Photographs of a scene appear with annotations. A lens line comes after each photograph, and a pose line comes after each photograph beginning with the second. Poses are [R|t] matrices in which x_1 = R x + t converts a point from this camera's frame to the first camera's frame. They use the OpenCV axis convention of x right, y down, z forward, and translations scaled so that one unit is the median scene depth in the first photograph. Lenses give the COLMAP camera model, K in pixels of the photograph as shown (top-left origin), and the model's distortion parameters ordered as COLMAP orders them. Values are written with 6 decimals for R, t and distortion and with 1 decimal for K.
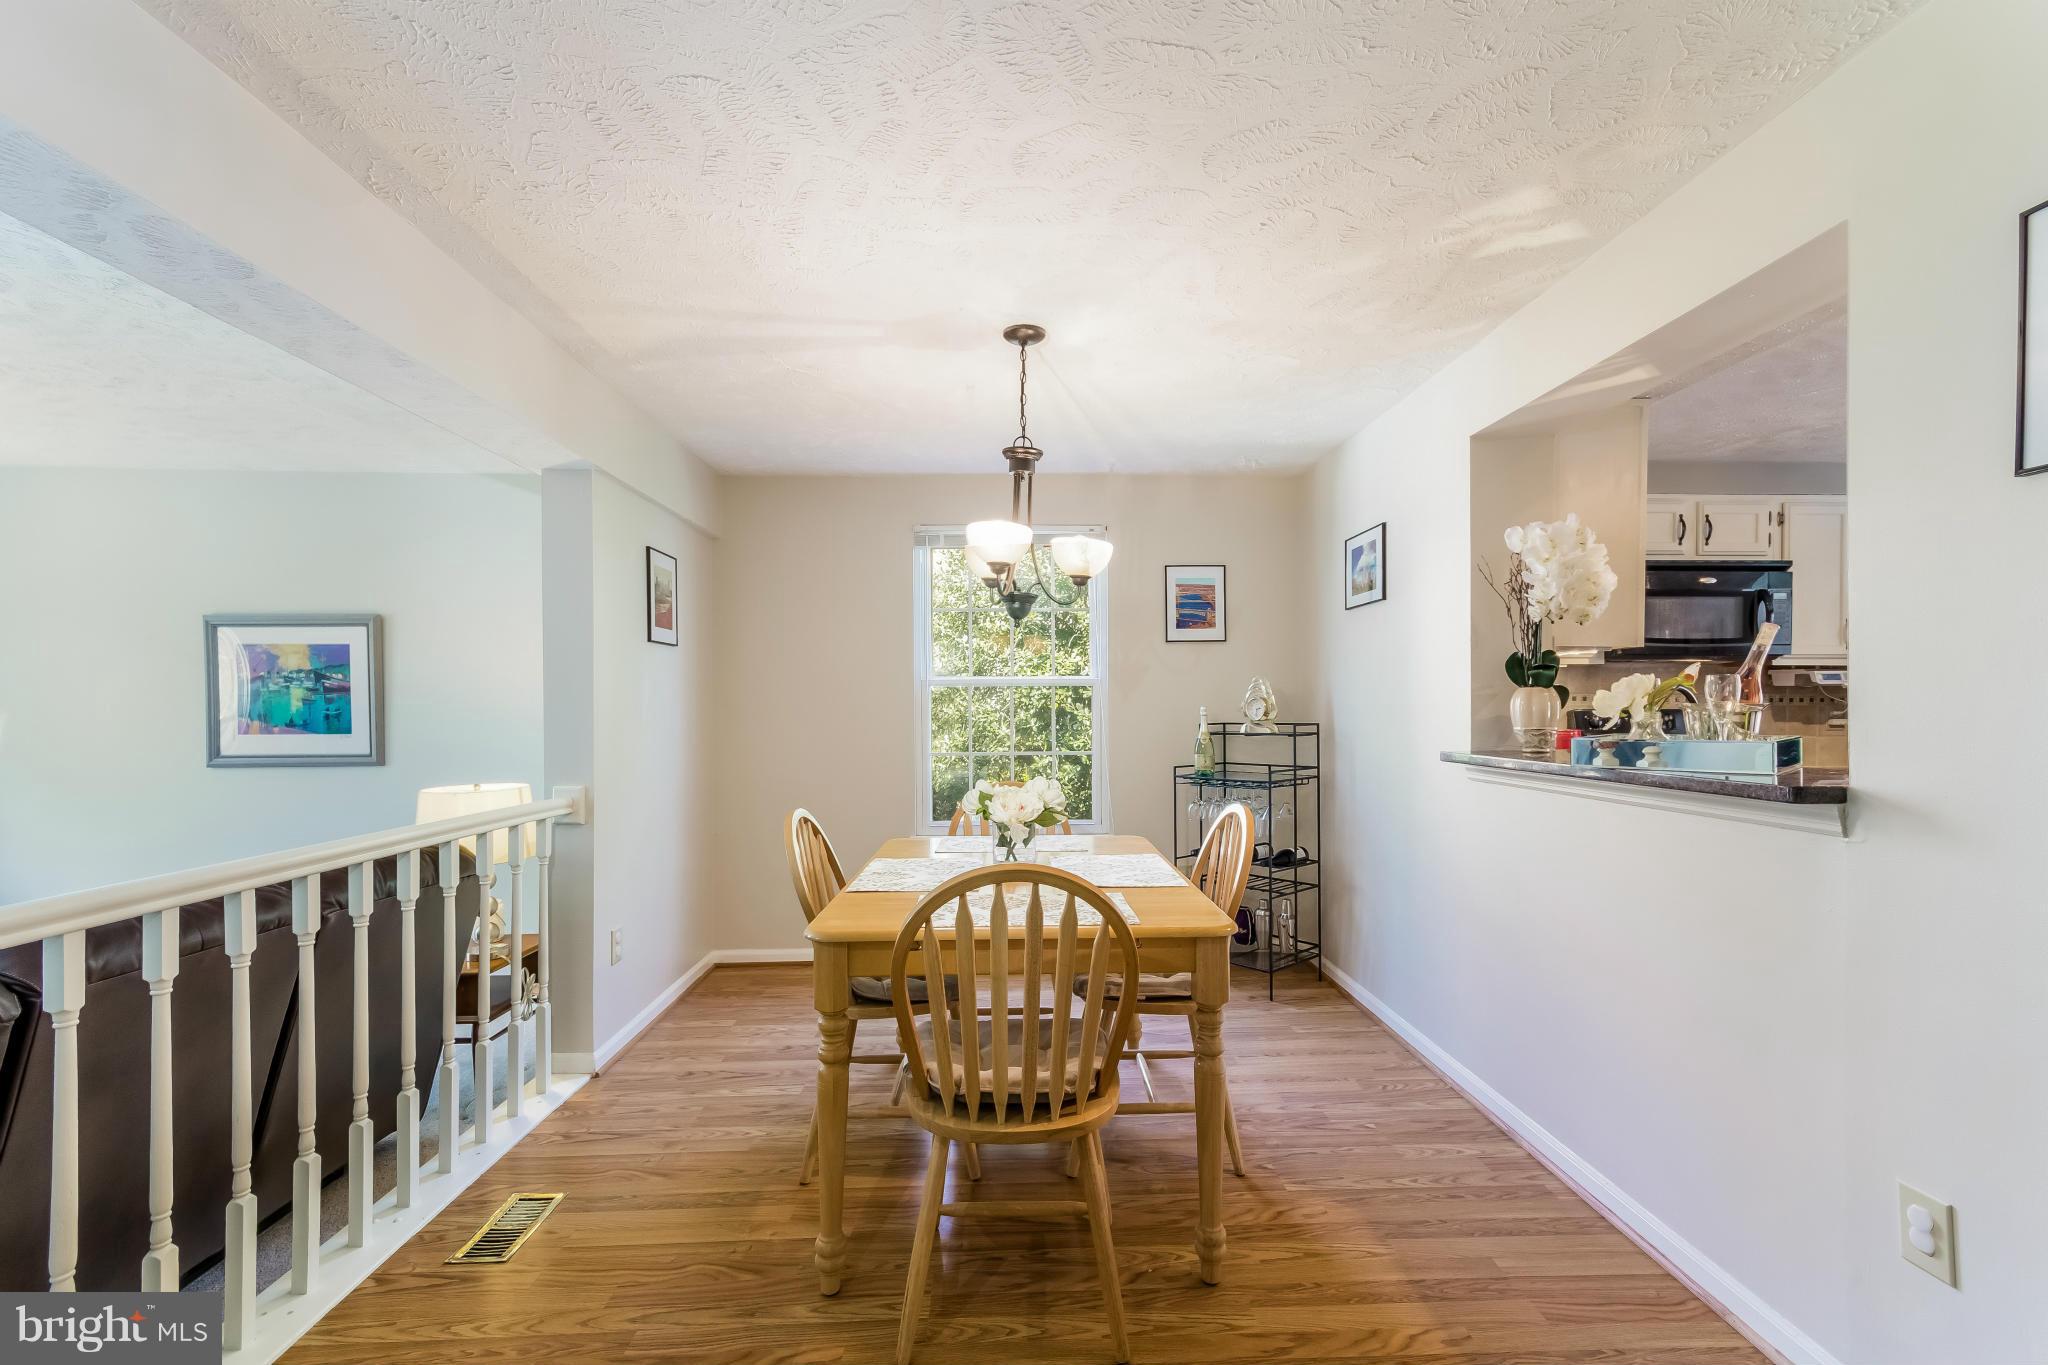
lens RADIAL K [[895.2, 0, 1030.6], [0, 895.2, 708.5], [0, 0, 1]] dist [0.009834, -0.000087]
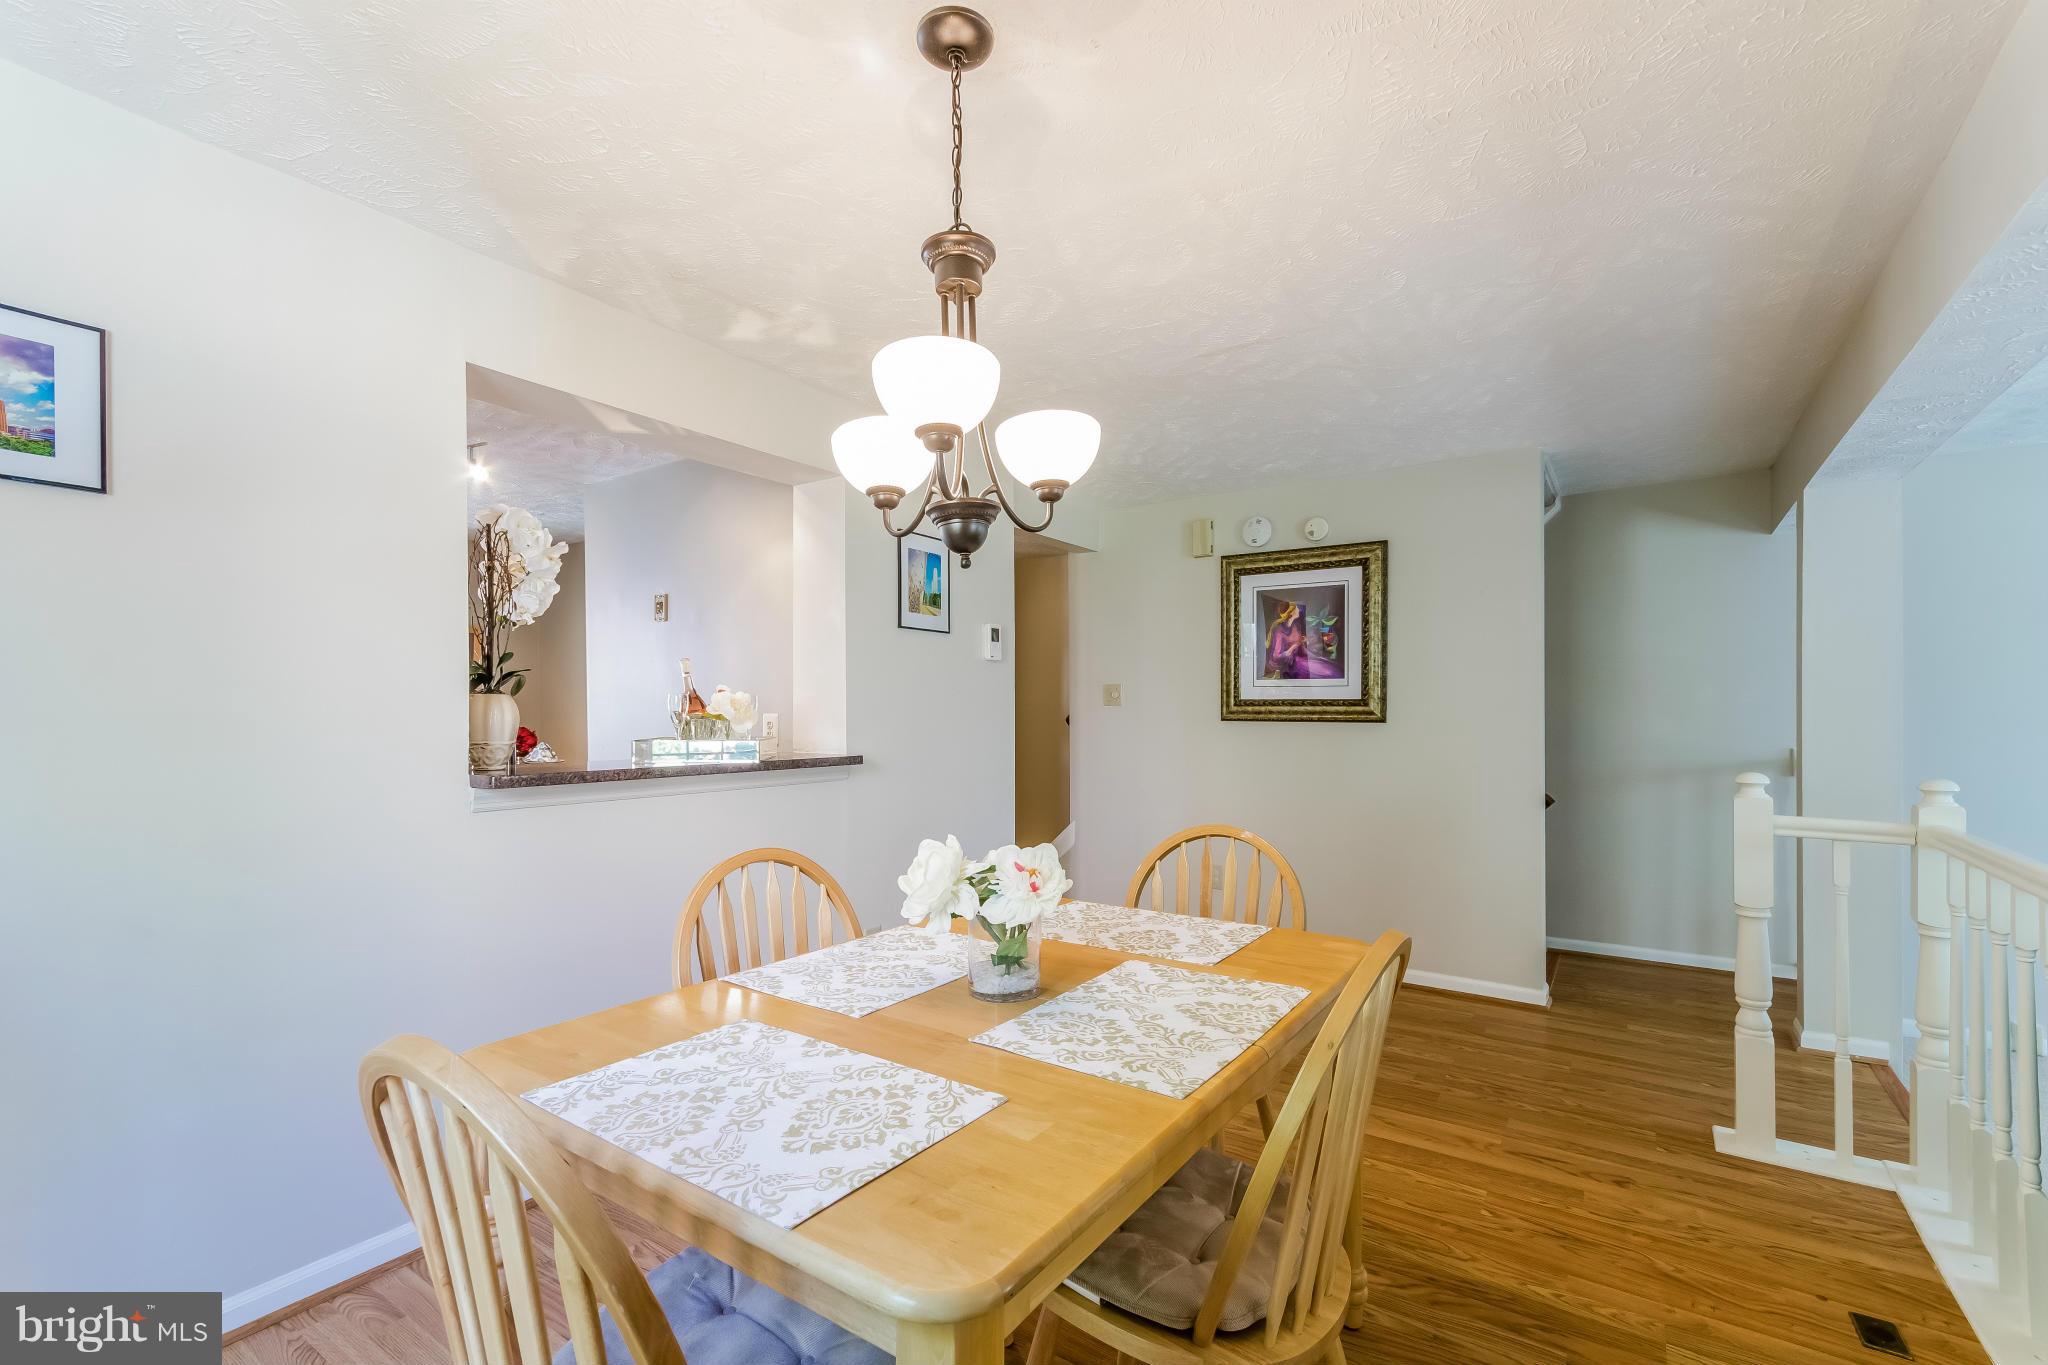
lens RADIAL K [[892.9, 0, 1030.3], [0, 892.9, 723.4], [0, 0, 1]] dist [0.007225, 0.000827]
pose [[-0.811504, -0.000436, 0.584347, -0.315631], [0.007964, 0.999899, 0.011806, -0.003092], [-0.584293, 0.014234, -0.811418, 1.234814]]
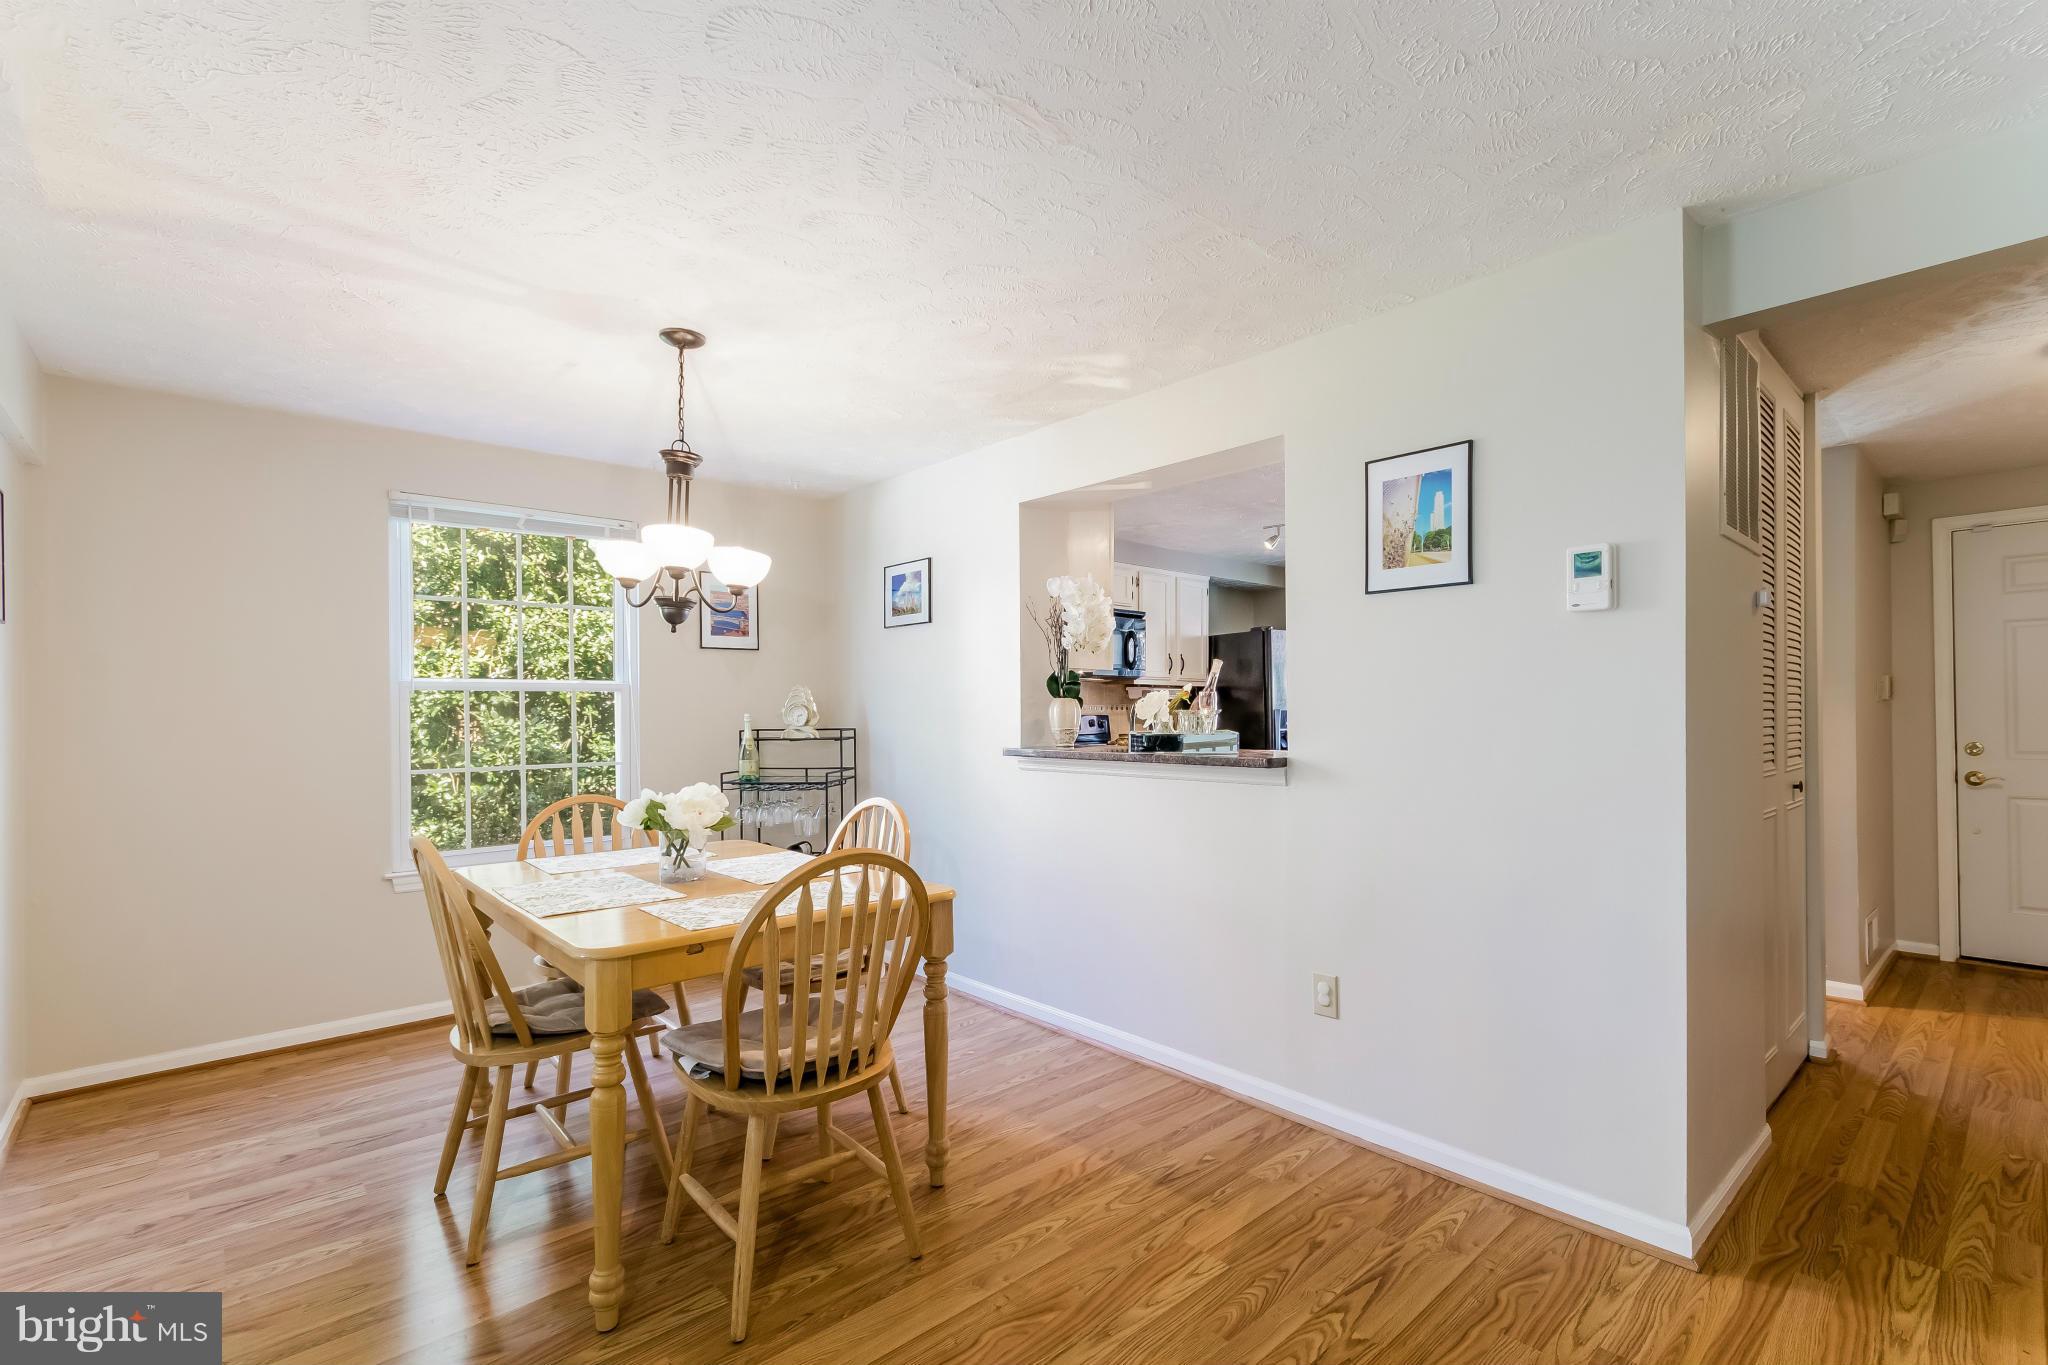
lens RADIAL K [[926.4, 0, 1047.3], [0, 926.4, 711.6], [0, 0, 1]] dist [-0.001976, 0.000235]
pose [[0.757715, -0.000852, 0.652585, -0.321304], [0.004261, 0.999984, -0.003641, 0.001134], [-0.652572, 0.005540, 0.757707, -0.031513]]
